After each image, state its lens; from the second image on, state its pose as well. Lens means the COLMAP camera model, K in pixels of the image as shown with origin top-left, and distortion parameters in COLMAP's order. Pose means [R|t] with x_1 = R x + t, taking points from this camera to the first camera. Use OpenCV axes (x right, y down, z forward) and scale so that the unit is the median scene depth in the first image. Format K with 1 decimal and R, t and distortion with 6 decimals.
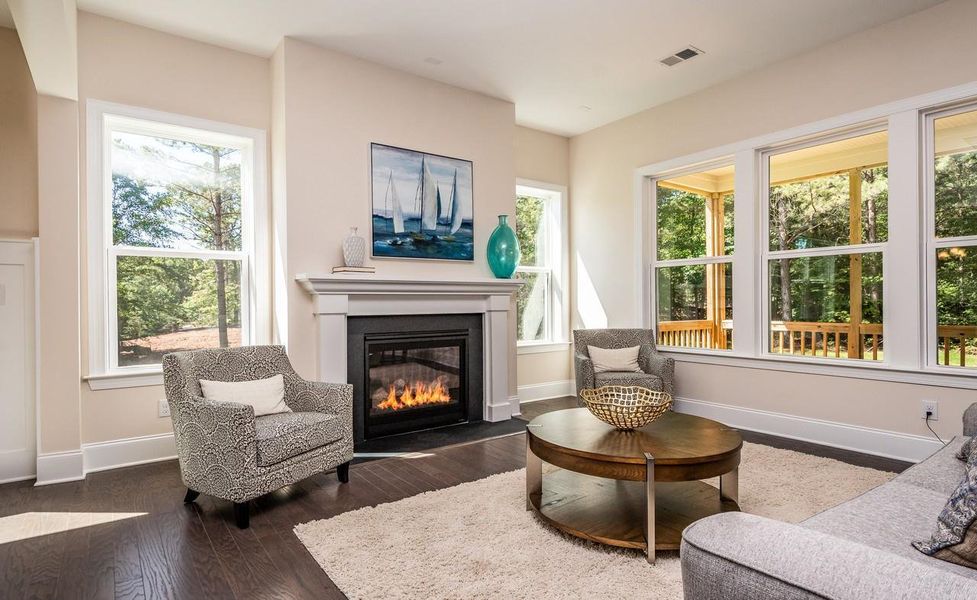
lens RADIAL K [[516.4, 0, 493.5], [0, 516.4, 304.2], [0, 0, 1]] dist [0.020583, -0.000346]
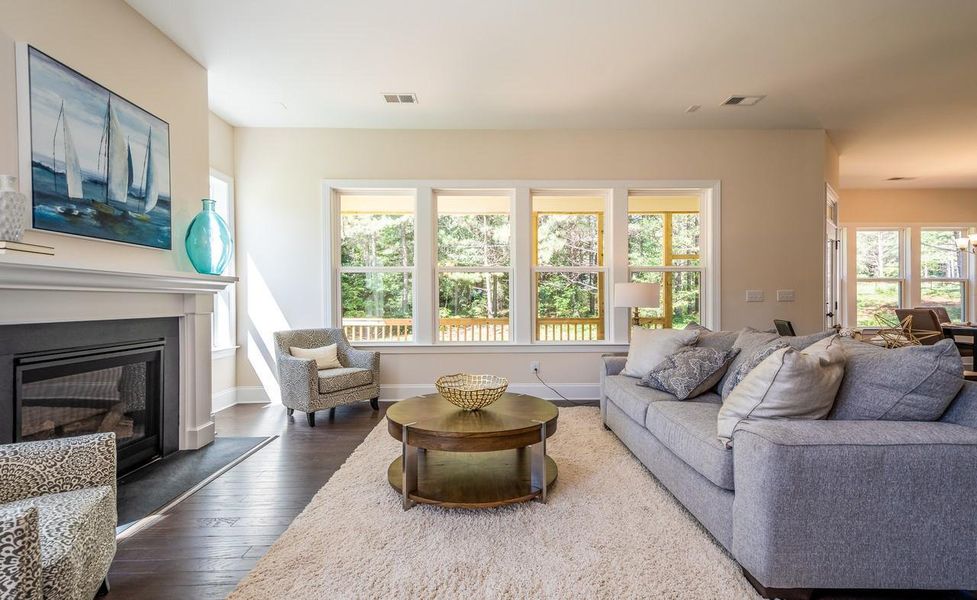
lens RADIAL K [[441.1, 0, 494.4], [0, 441.1, 304.9], [0, 0, 1]] dist [0.005497, -0.002001]
pose [[0.575037, 0.000047, 0.818127, -0.327423], [0.001705, 0.999998, -0.001256, 0.000977], [-0.818126, 0.002118, 0.575036, 0.225080]]
